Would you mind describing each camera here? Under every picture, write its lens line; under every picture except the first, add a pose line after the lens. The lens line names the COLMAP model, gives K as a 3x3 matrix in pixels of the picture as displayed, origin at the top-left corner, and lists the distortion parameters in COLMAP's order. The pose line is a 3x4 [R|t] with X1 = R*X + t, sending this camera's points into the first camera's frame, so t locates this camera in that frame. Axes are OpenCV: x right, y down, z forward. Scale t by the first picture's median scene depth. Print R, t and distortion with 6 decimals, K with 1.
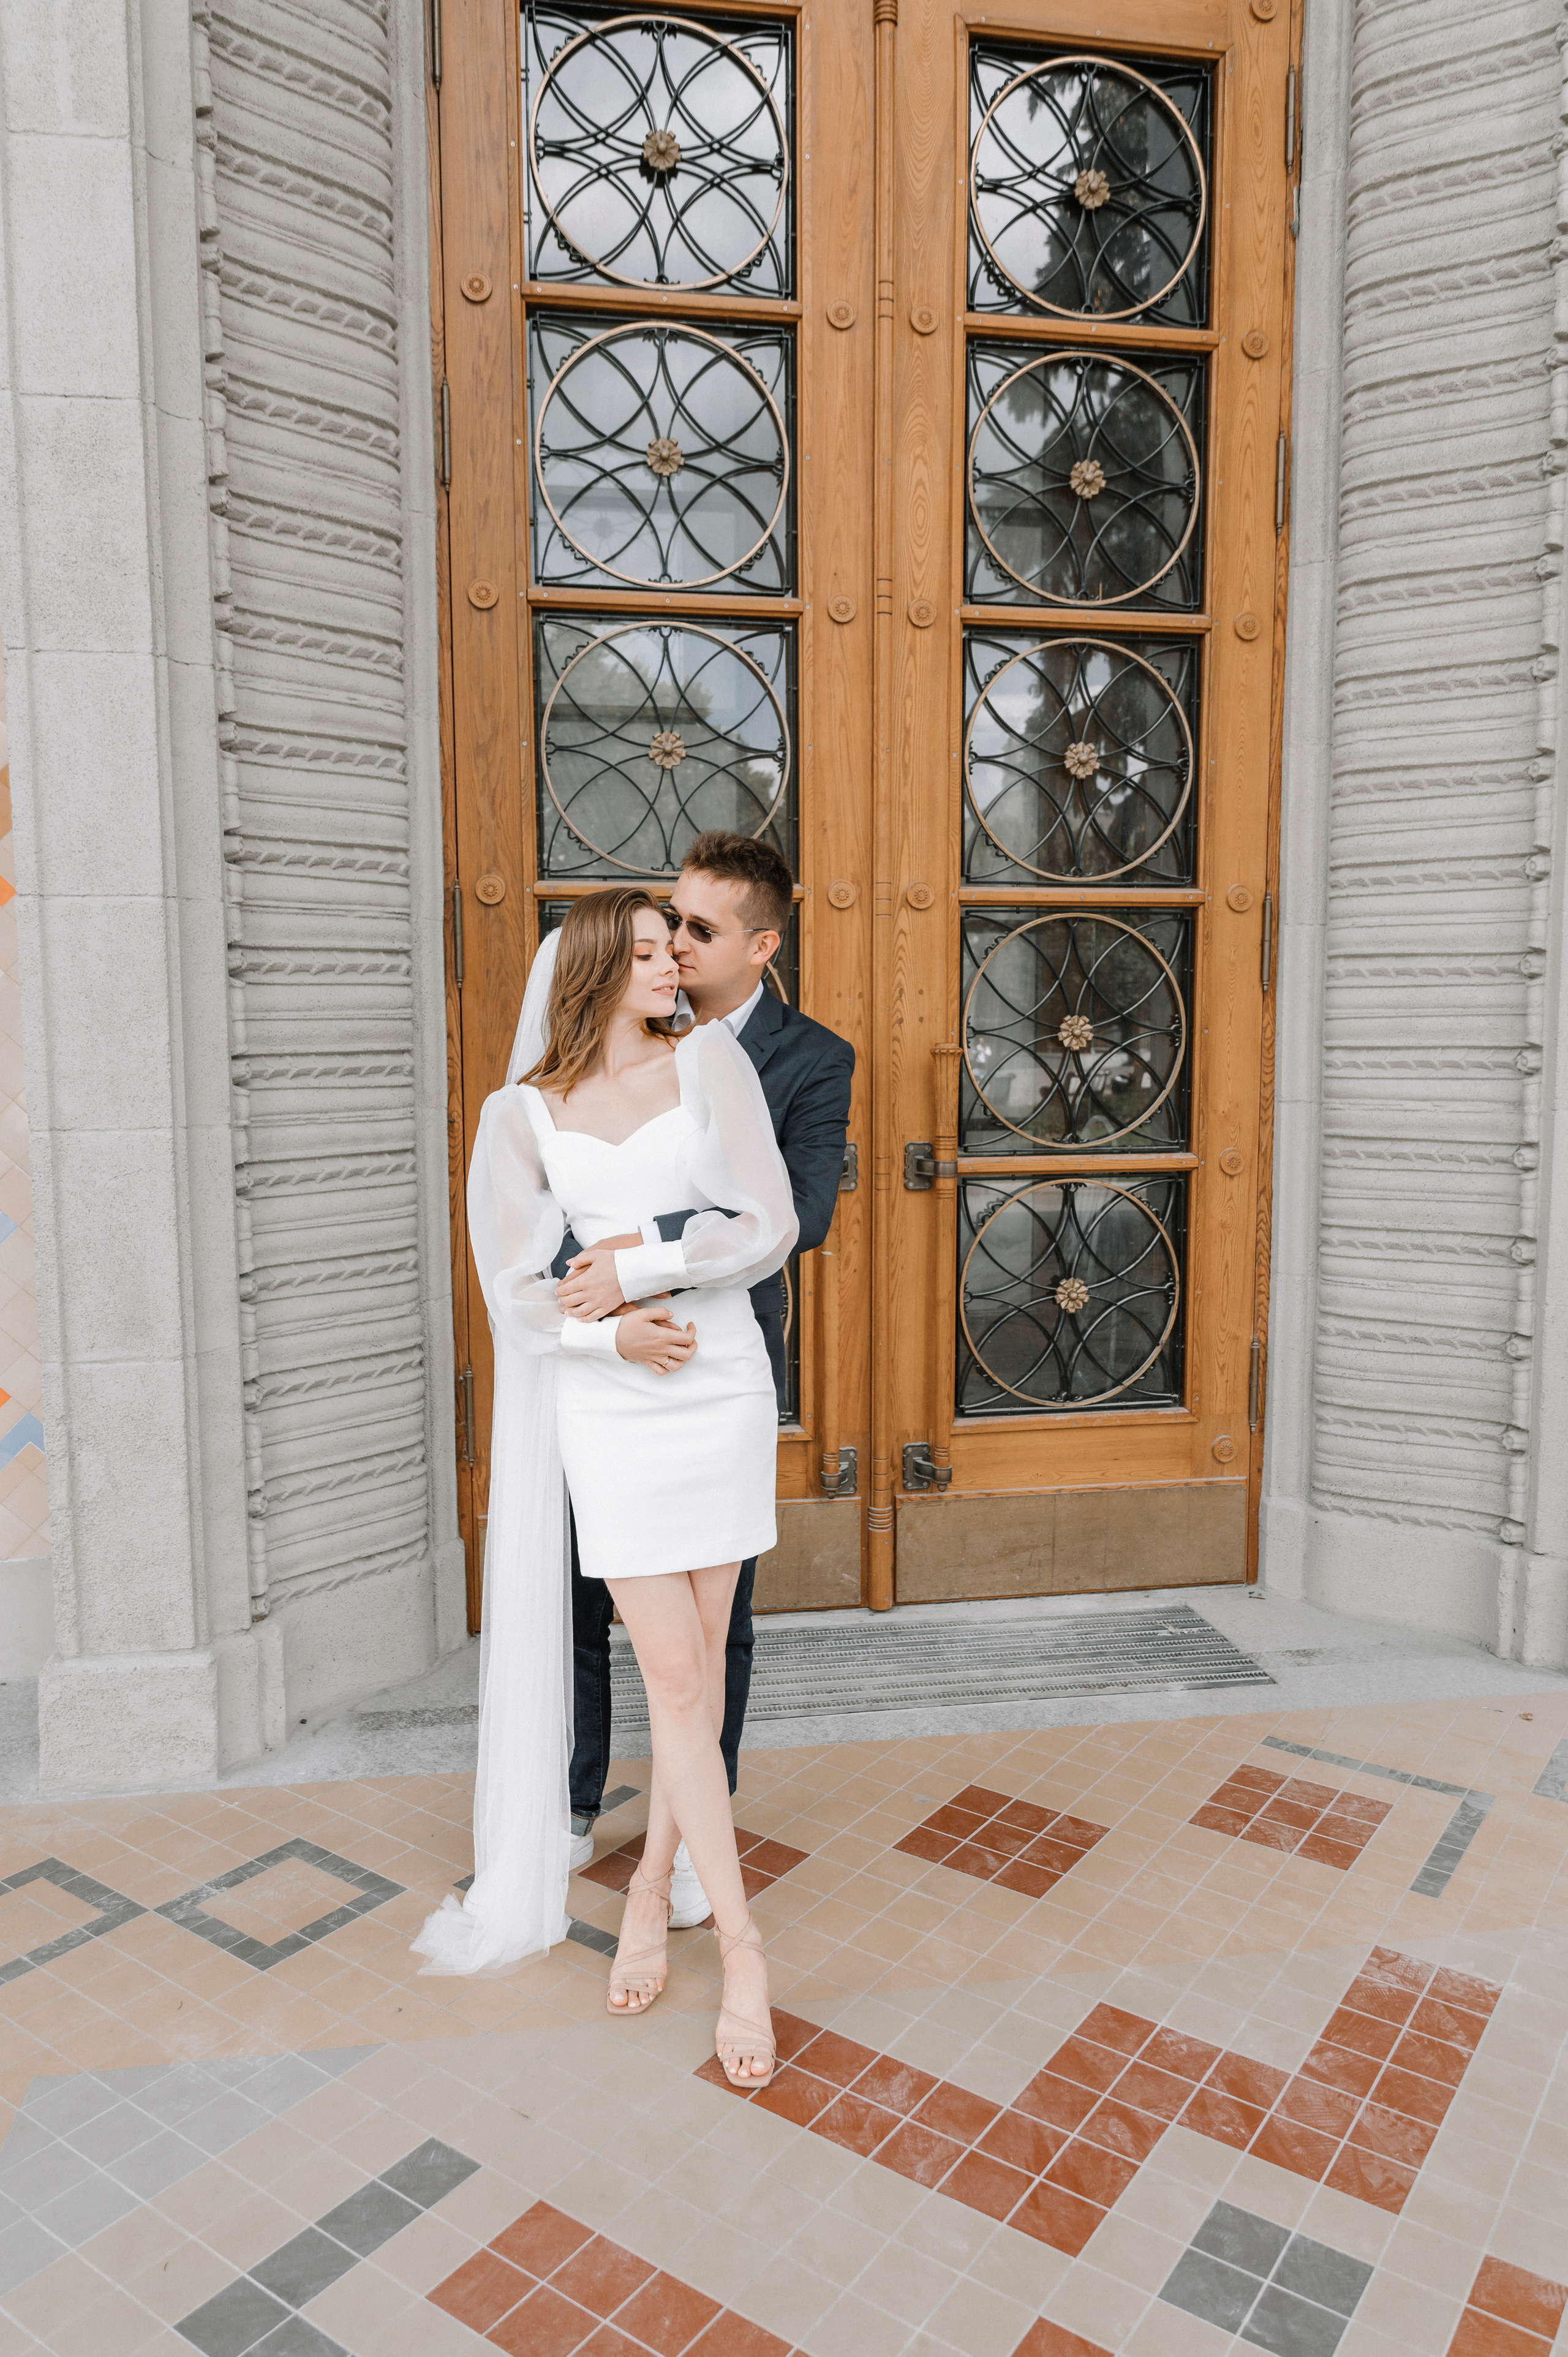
lens RADIAL K [[1617.0, 0, 788.5], [0, 1617.0, 1180.6], [0, 0, 1]] dist [0.010015, -0.010683]
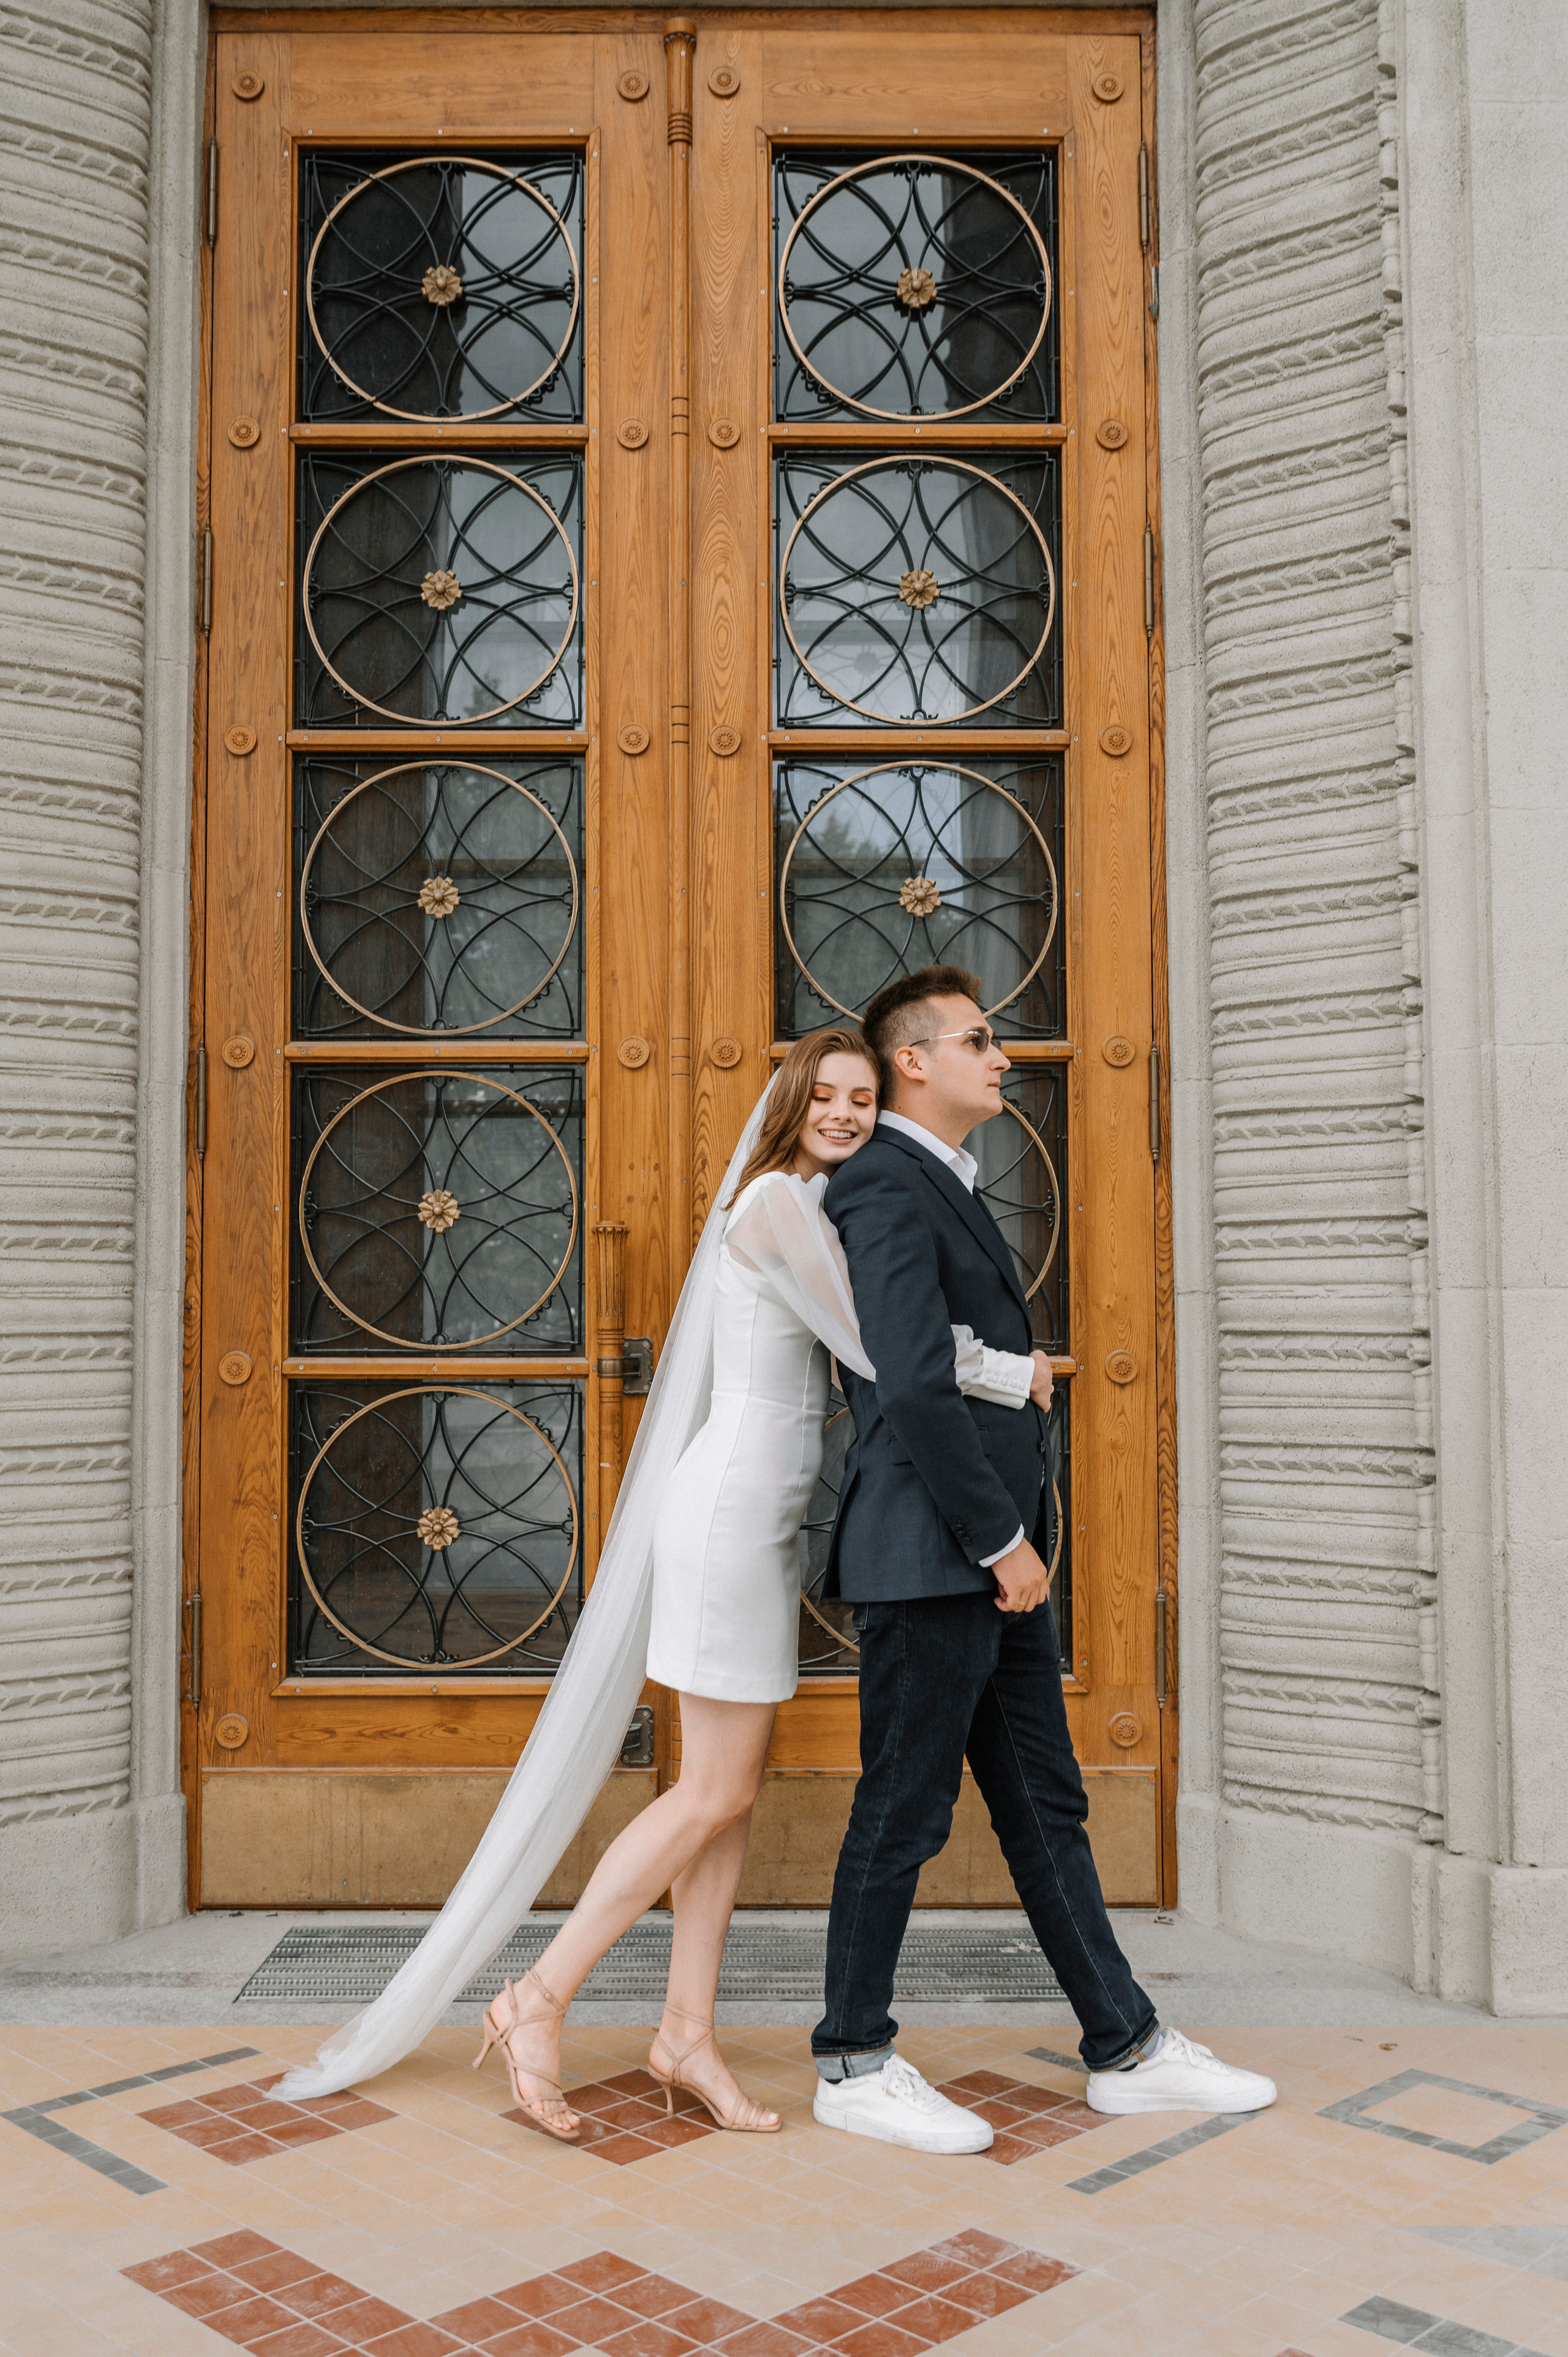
lens RADIAL K [[2249.4, 0, 786.2], [0, 2249.4, 1176.0], [0, 0, 1]] dist [-0.001762, -0.007587]
pose [[0.986775, -0.010019, -0.161785, 0.329707], [-0.015551, 0.987633, -0.156011, 0.082445], [0.161348, 0.156464, 0.974416, -0.171126]]
